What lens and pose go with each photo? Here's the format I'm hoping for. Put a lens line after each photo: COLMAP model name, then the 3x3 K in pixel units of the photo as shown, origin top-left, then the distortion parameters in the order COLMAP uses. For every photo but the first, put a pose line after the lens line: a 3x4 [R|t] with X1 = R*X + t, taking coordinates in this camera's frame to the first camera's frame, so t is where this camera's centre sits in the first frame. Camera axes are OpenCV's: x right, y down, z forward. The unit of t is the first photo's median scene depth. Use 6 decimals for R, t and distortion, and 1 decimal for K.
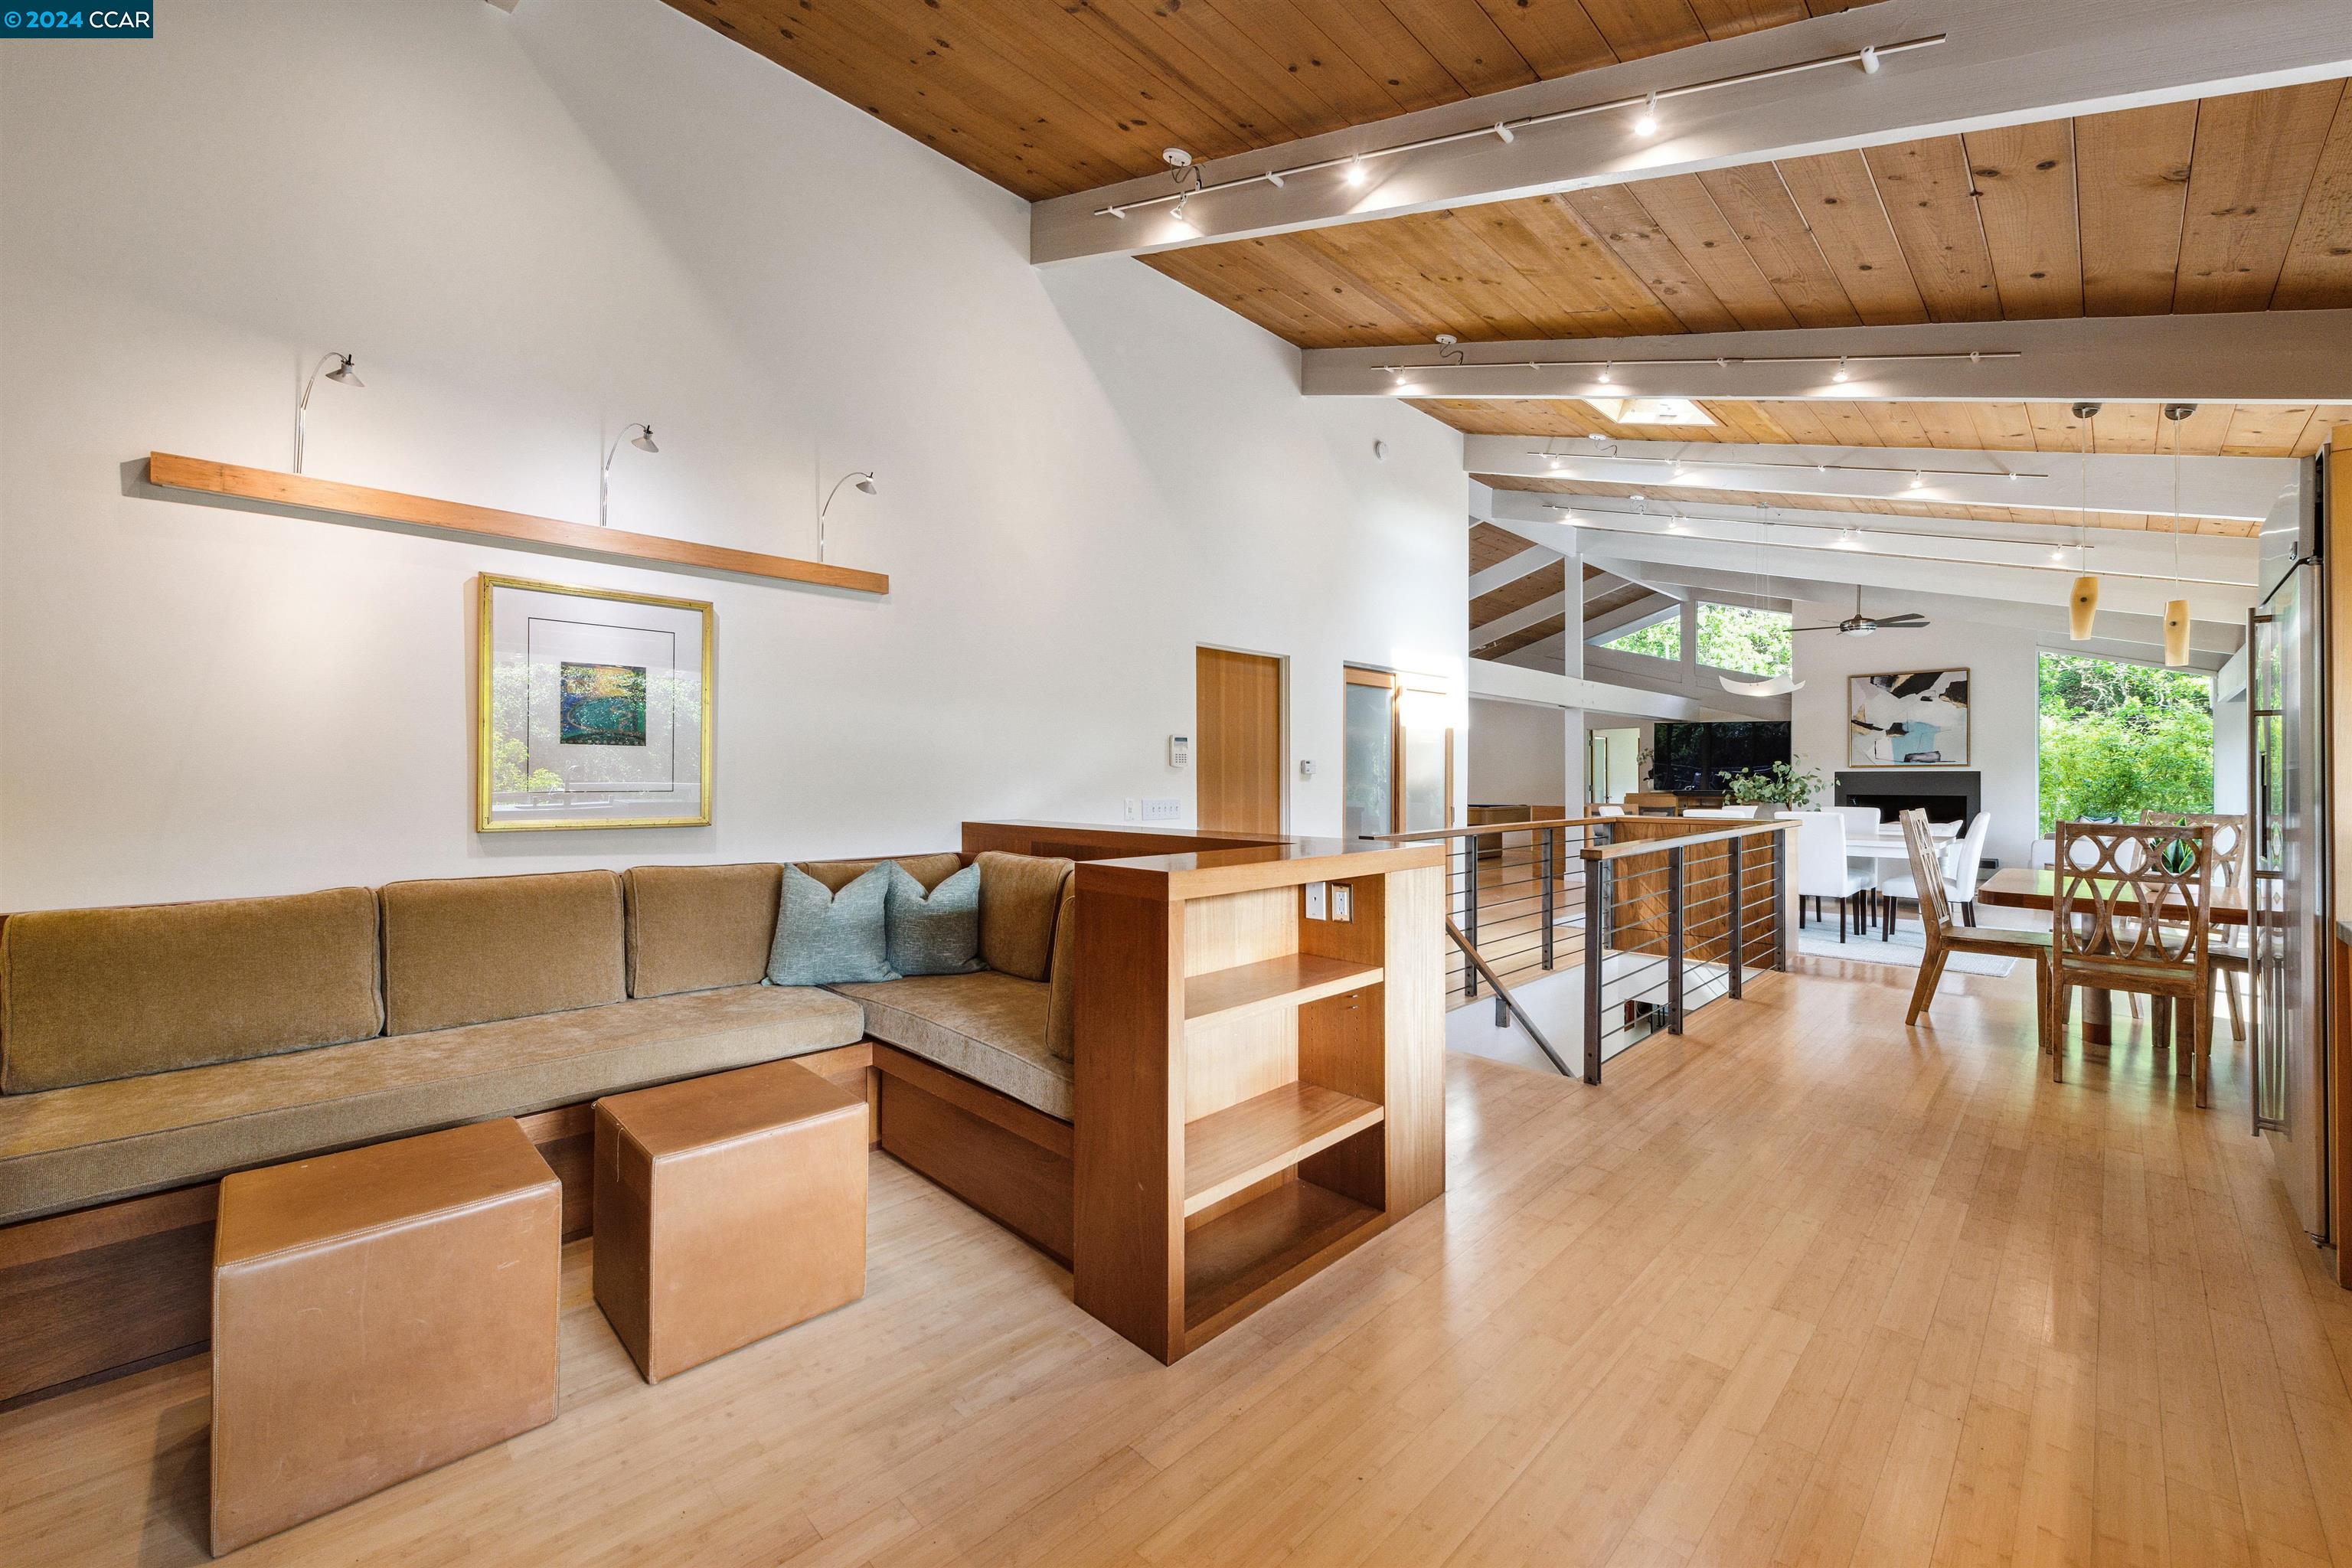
lens RADIAL K [[927.9, 0, 1172.2], [0, 927.9, 766.4], [0, 0, 1]] dist [0.002056, 0.000432]
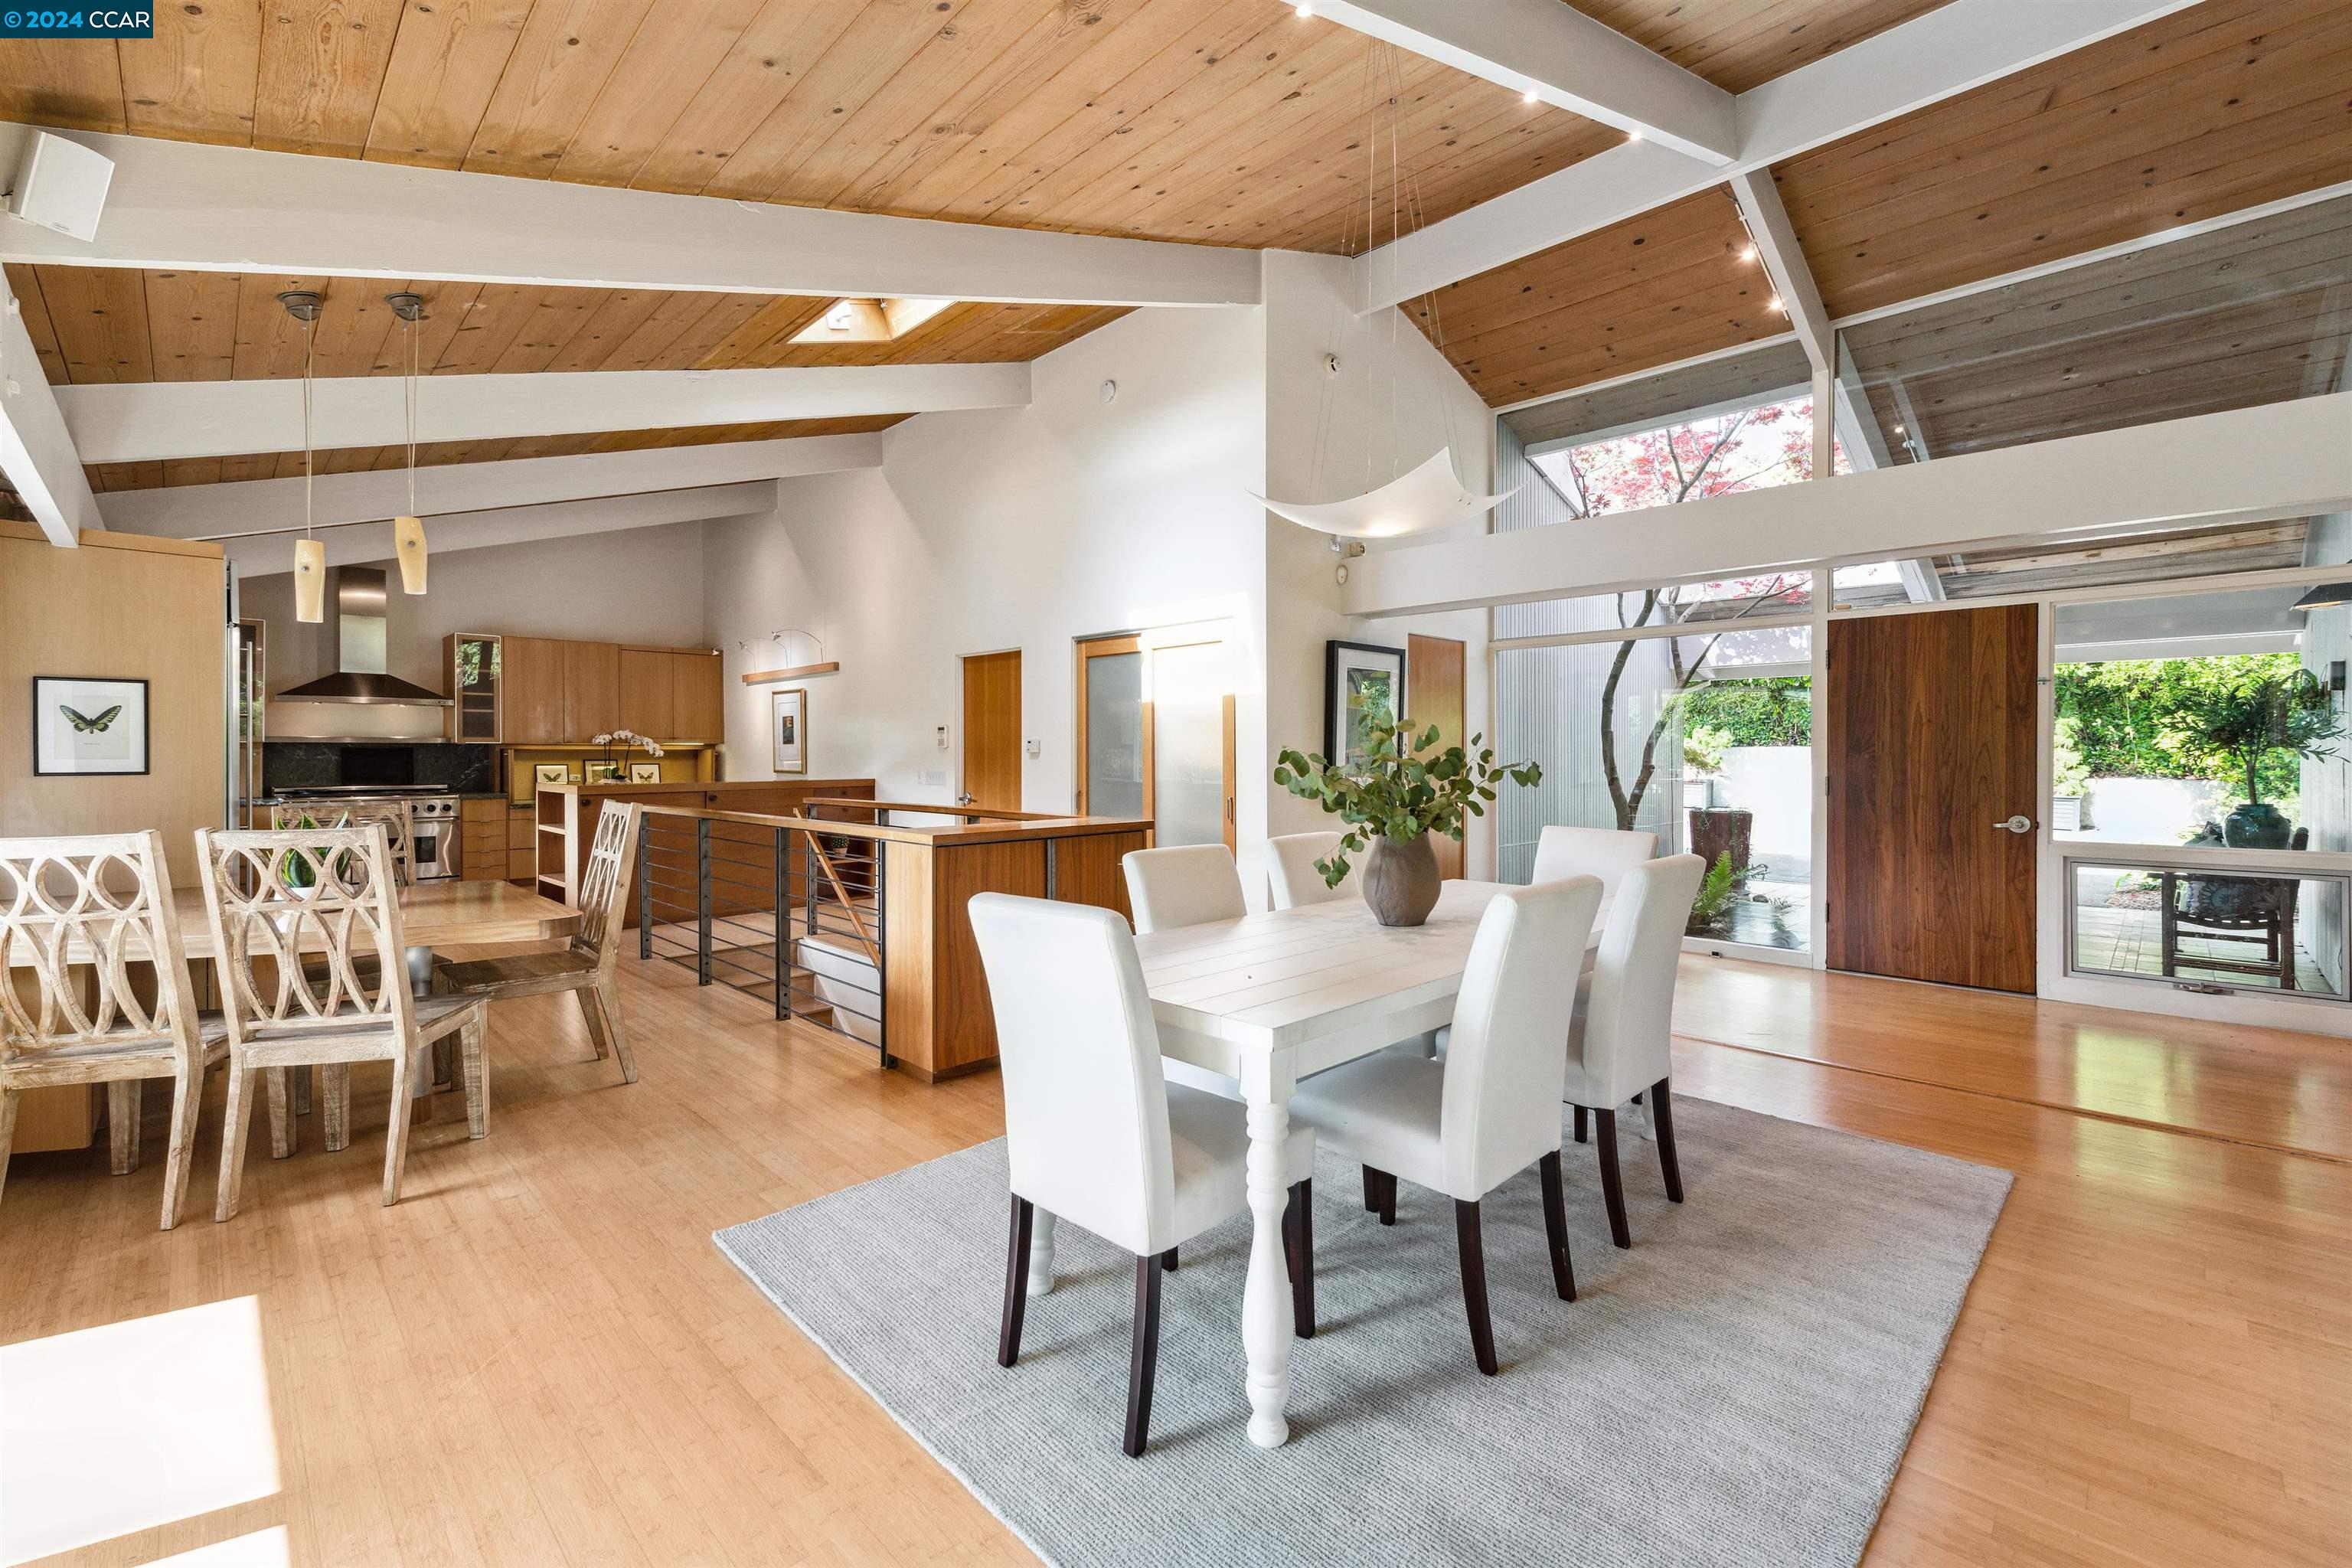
lens RADIAL K [[997.0, 0, 1174.2], [0, 997.0, 749.2], [0, 0, 1]] dist [-0.001253, -0.000200]
pose [[-0.004195, -0.003770, -0.999984, 0.601658], [0.014857, 0.999882, -0.003832, 0.005507], [0.999881, -0.014873, -0.004139, 0.536129]]
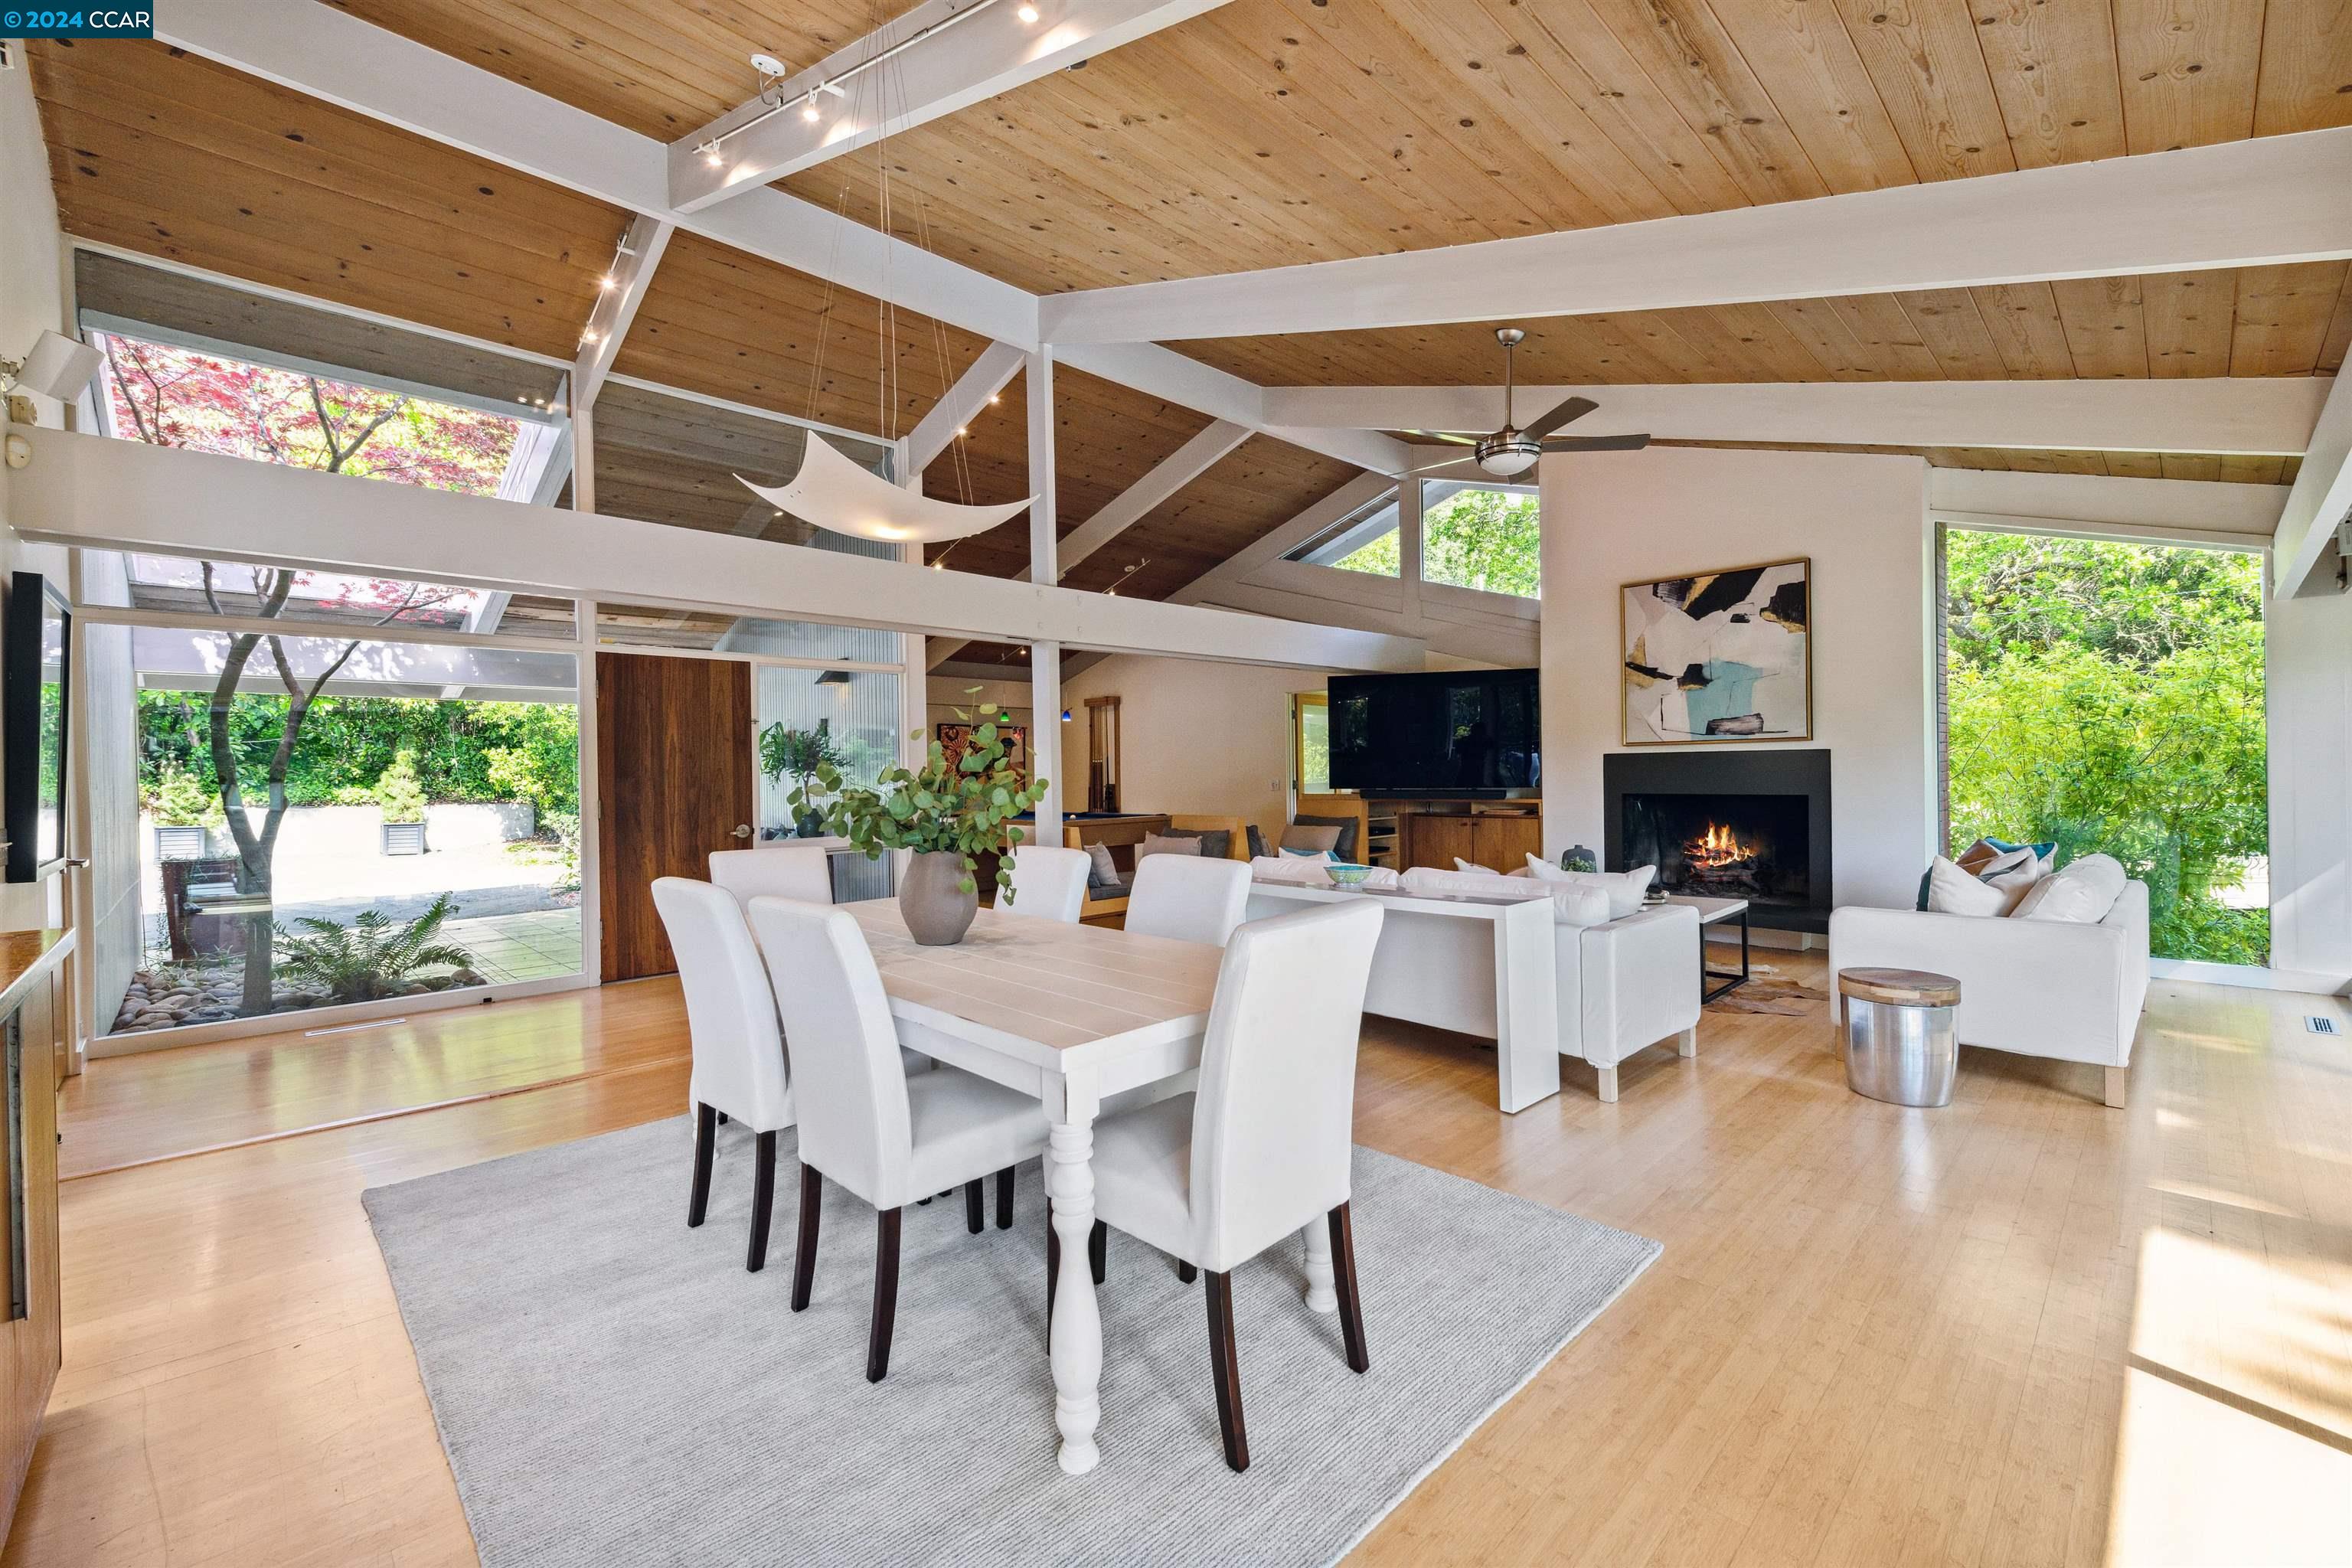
lens RADIAL K [[982.5, 0, 1174.4], [0, 982.5, 769.8], [0, 0, 1]] dist [0.008817, -0.000009]
pose [[0.999878, -0.014710, -0.005189, 0.478653], [0.014771, 0.999820, 0.011905, 0.004819], [0.005013, -0.011980, 0.999916, 0.414556]]
